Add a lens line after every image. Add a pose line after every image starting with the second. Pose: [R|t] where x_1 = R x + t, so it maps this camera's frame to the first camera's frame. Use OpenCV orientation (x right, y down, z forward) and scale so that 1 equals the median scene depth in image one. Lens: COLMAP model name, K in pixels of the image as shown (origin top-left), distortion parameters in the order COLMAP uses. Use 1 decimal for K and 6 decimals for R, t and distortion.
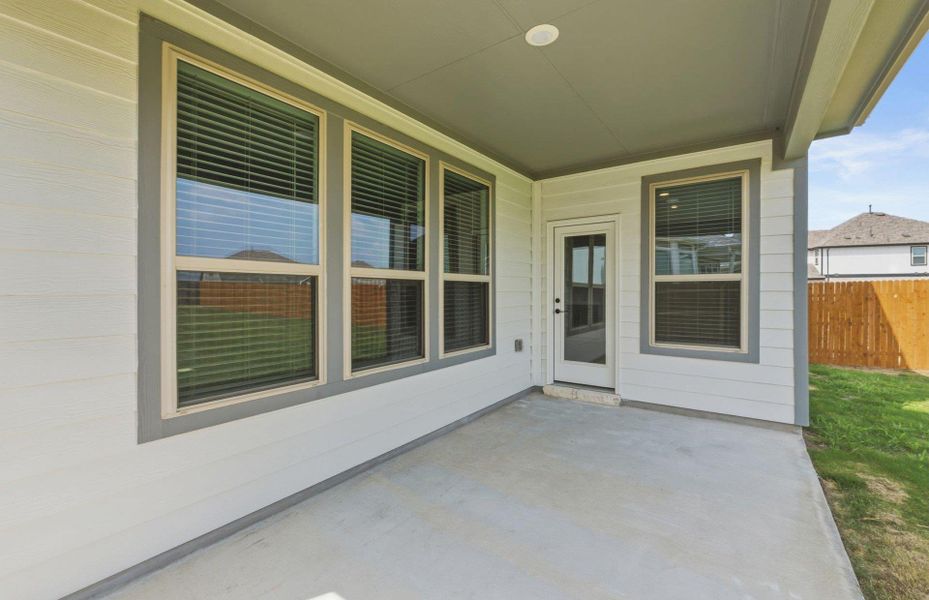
lens RADIAL K [[405.5, 0, 476.3], [0, 405.5, 293.5], [0, 0, 1]] dist [0.001009, -0.000230]
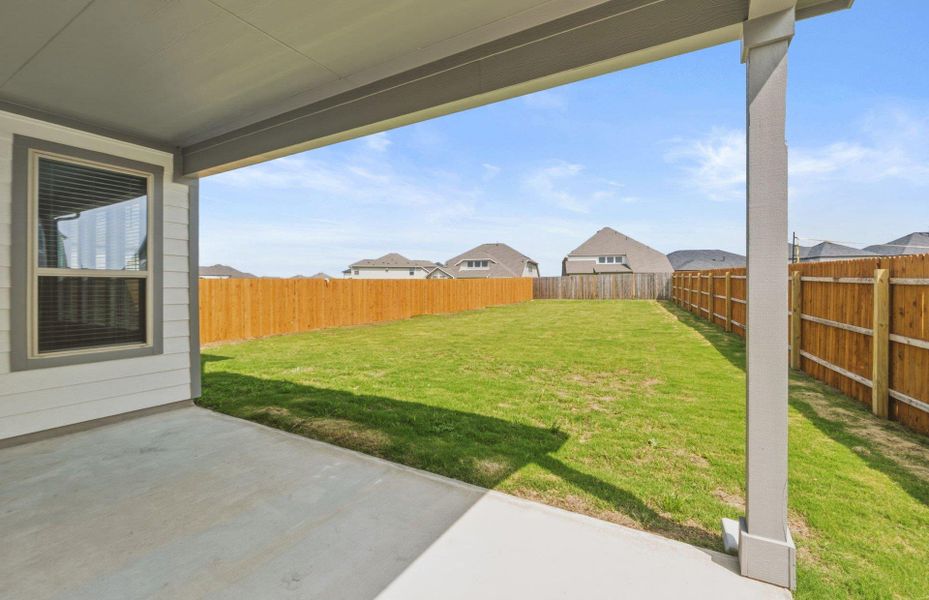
lens RADIAL K [[390.0, 0, 465.9], [0, 390.0, 289.7], [0, 0, 1]] dist [-0.001636, -0.000096]
pose [[-0.069567, -0.002419, 0.997574, -0.458453], [0.009338, 0.999952, 0.003076, 0.004226], [-0.997534, 0.009530, -0.069541, 0.287026]]
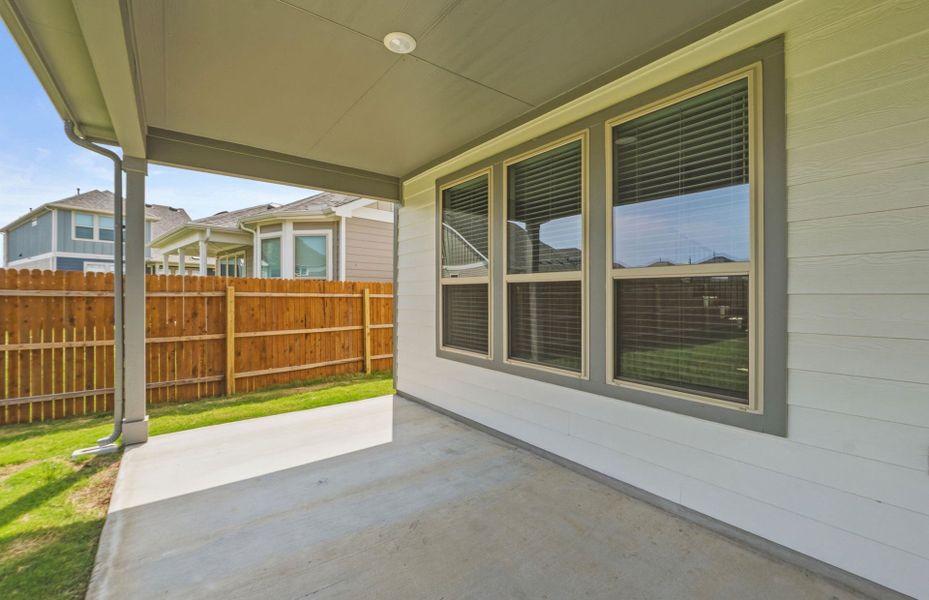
lens RADIAL K [[370.3, 0, 464.5], [0, 370.3, 300.0], [0, 0, 1]] dist [-0.033254, 0.000037]
pose [[-0.314810, 0.011450, -0.949086, 0.643859], [-0.005745, 0.999886, 0.013969, -0.002270], [0.949137, 0.009850, -0.314708, 0.968234]]
